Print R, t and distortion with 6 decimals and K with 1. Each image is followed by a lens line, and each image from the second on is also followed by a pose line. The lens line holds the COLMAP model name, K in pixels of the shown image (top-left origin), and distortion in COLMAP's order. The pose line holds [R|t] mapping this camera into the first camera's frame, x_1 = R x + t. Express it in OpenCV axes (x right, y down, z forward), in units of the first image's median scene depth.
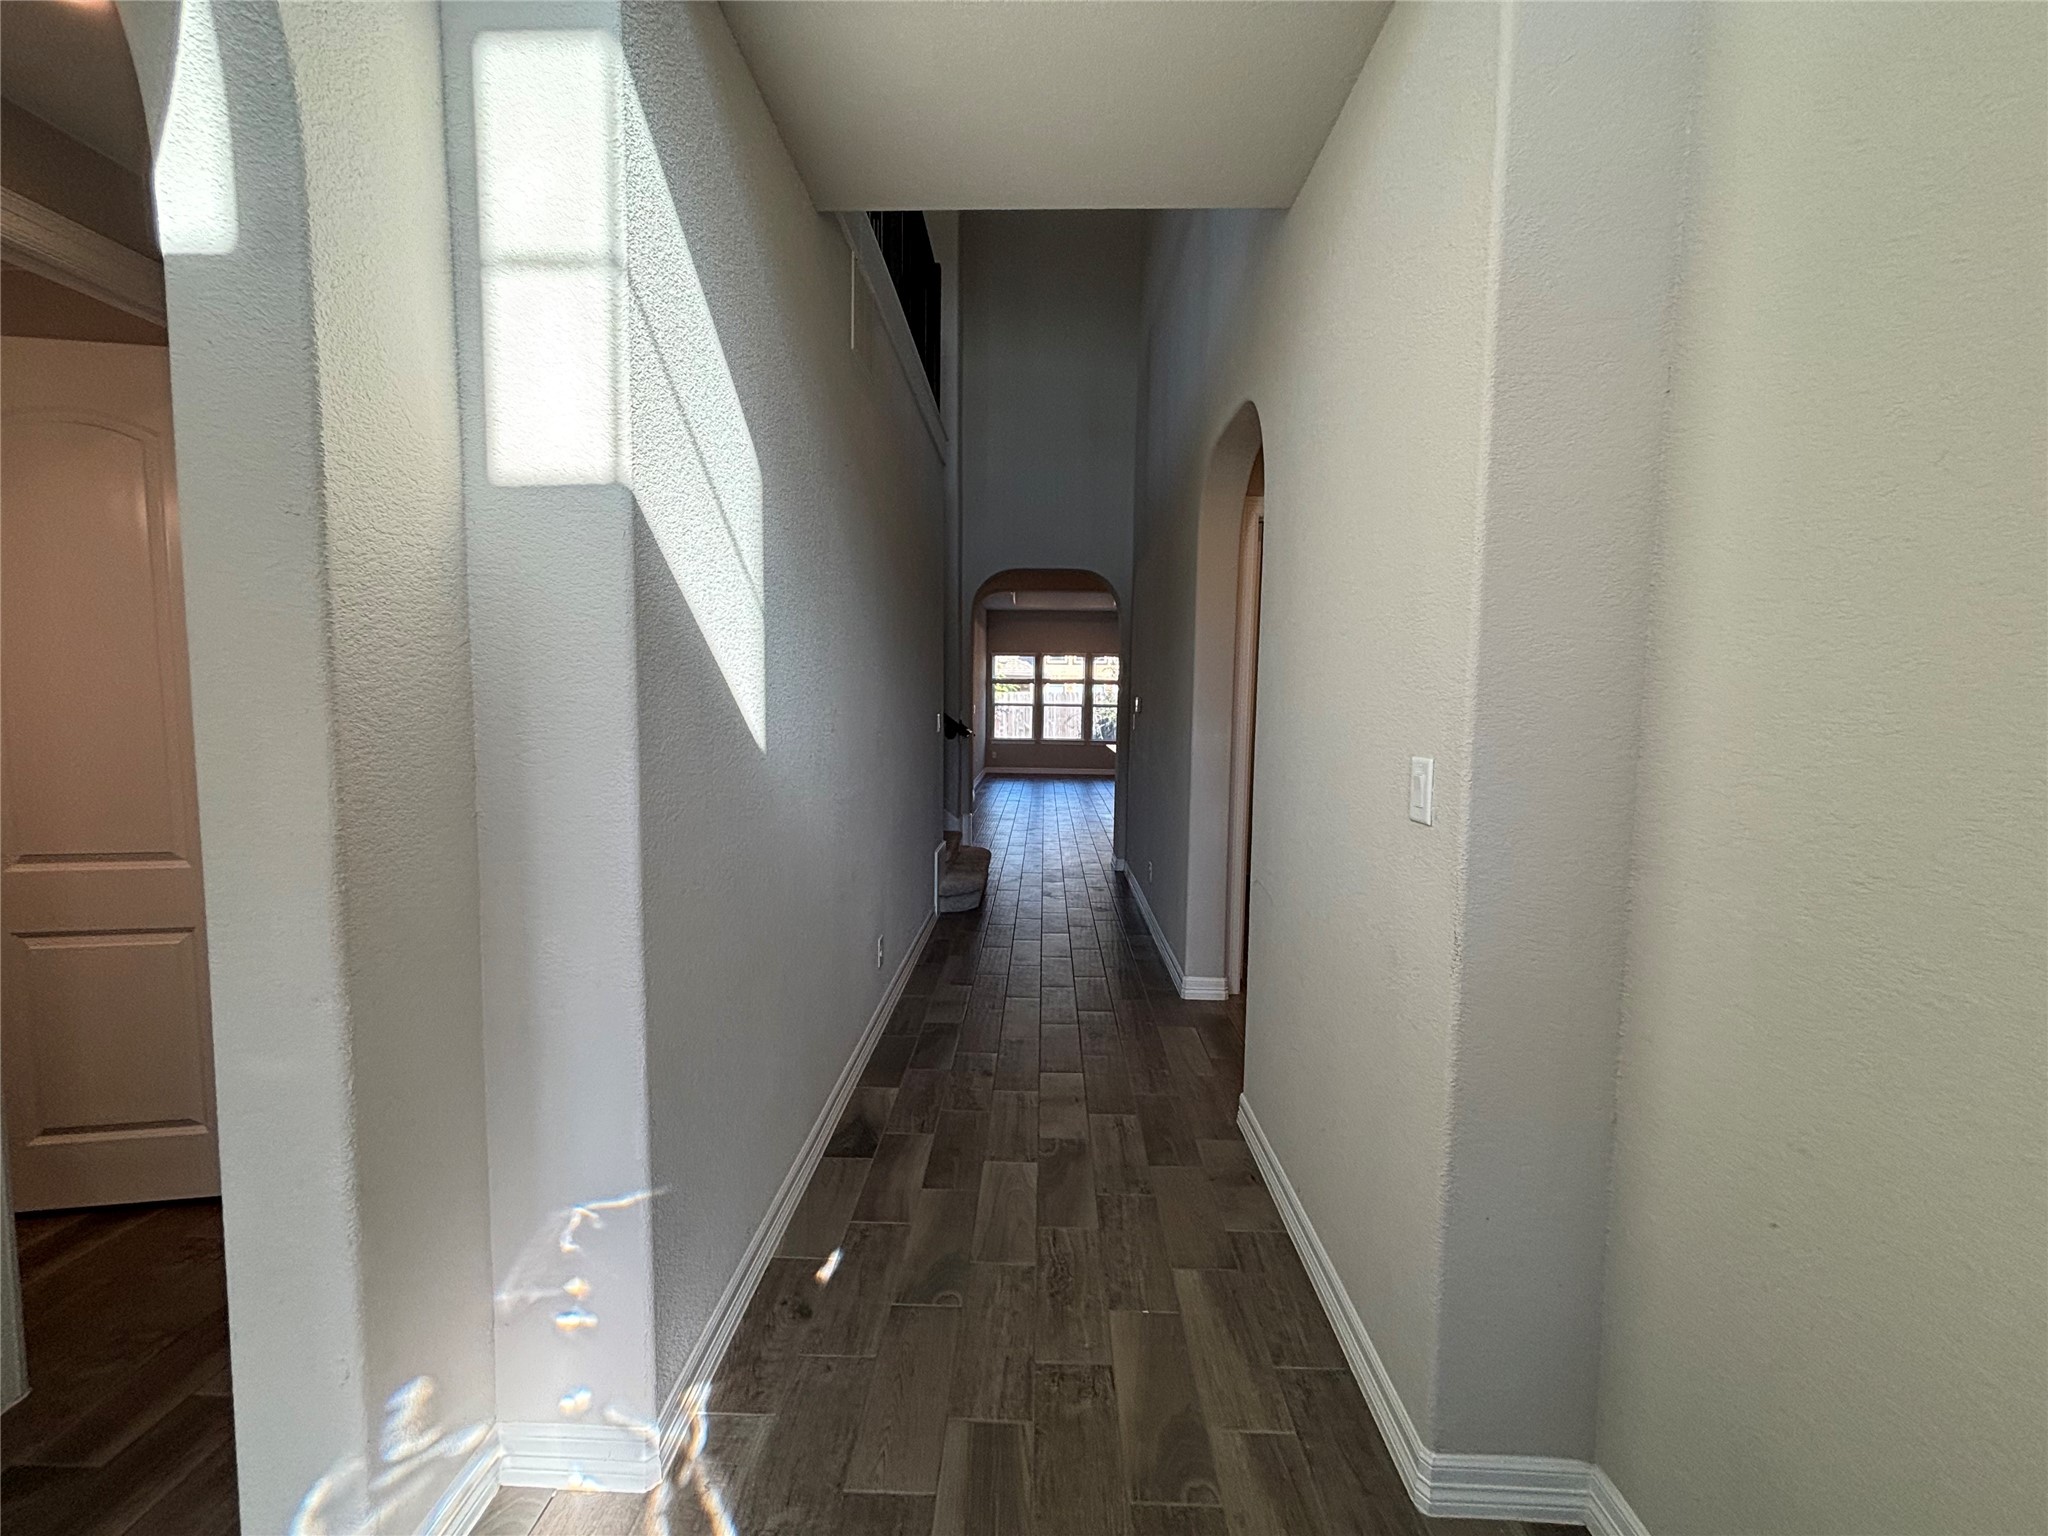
lens RADIAL K [[828.2, 0, 1015.7], [0, 828.2, 756.5], [0, 0, 1]] dist [0.005855, -0.001489]
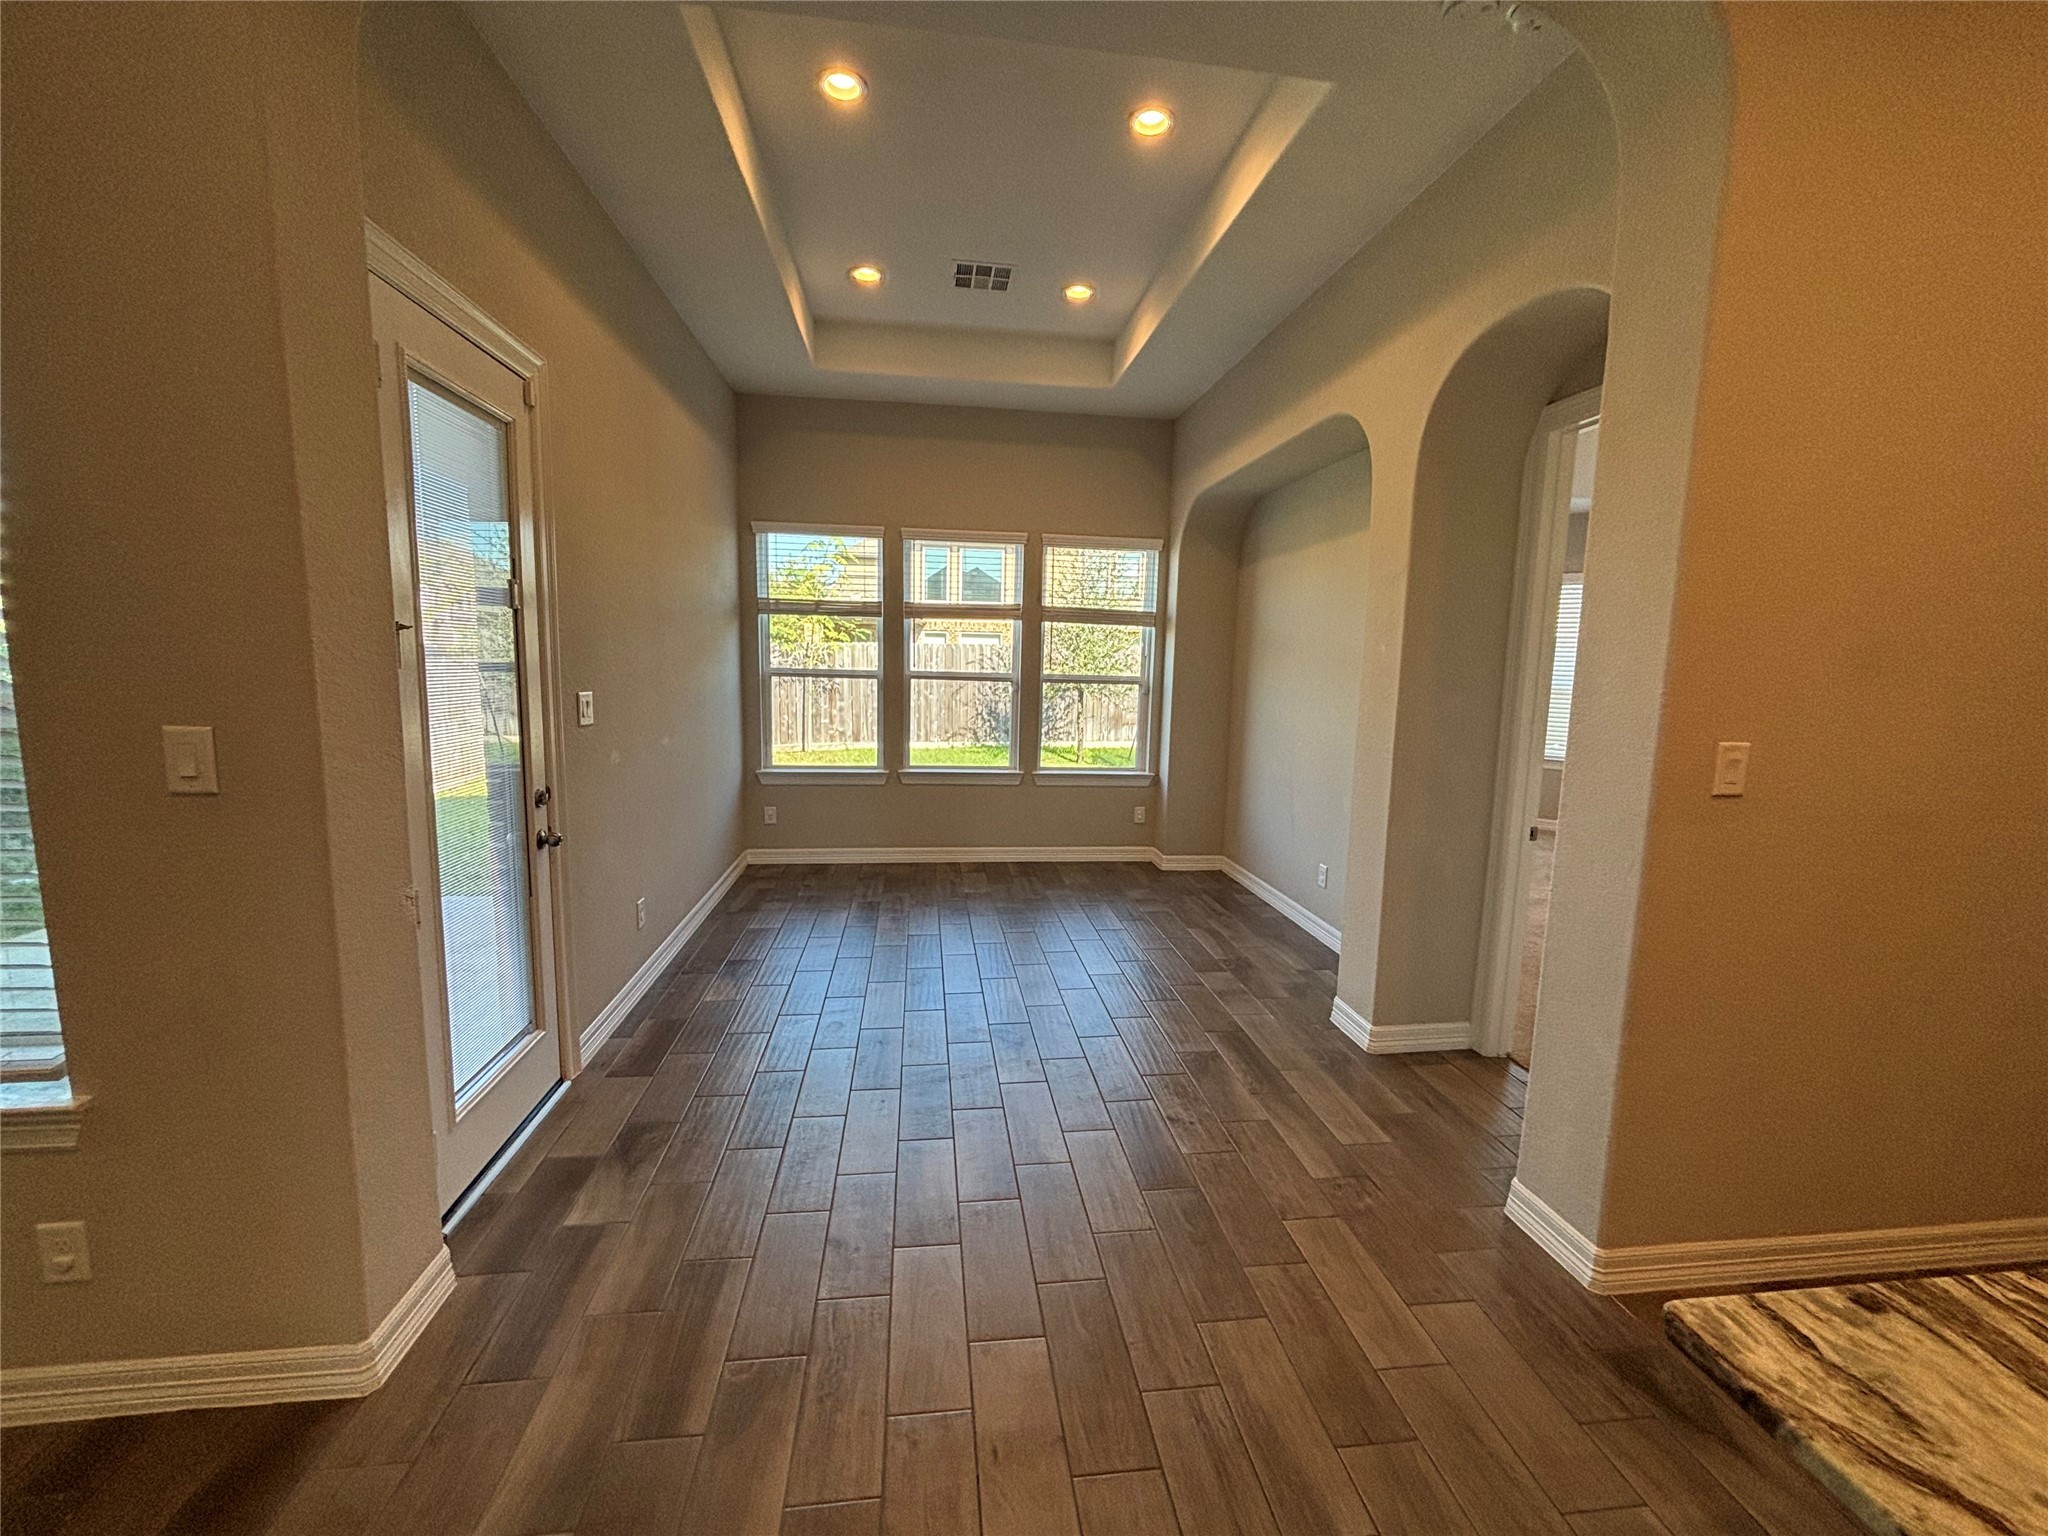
lens RADIAL K [[828.2, 0, 1028.1], [0, 828.2, 763.8], [0, 0, 1]] dist [0.005855, -0.001489]
pose [[0.987265, -0.008329, 0.158868, 0.027583], [-0.001835, 0.997966, 0.063721, -0.047351], [-0.159075, -0.063201, 0.985241, 0.631593]]
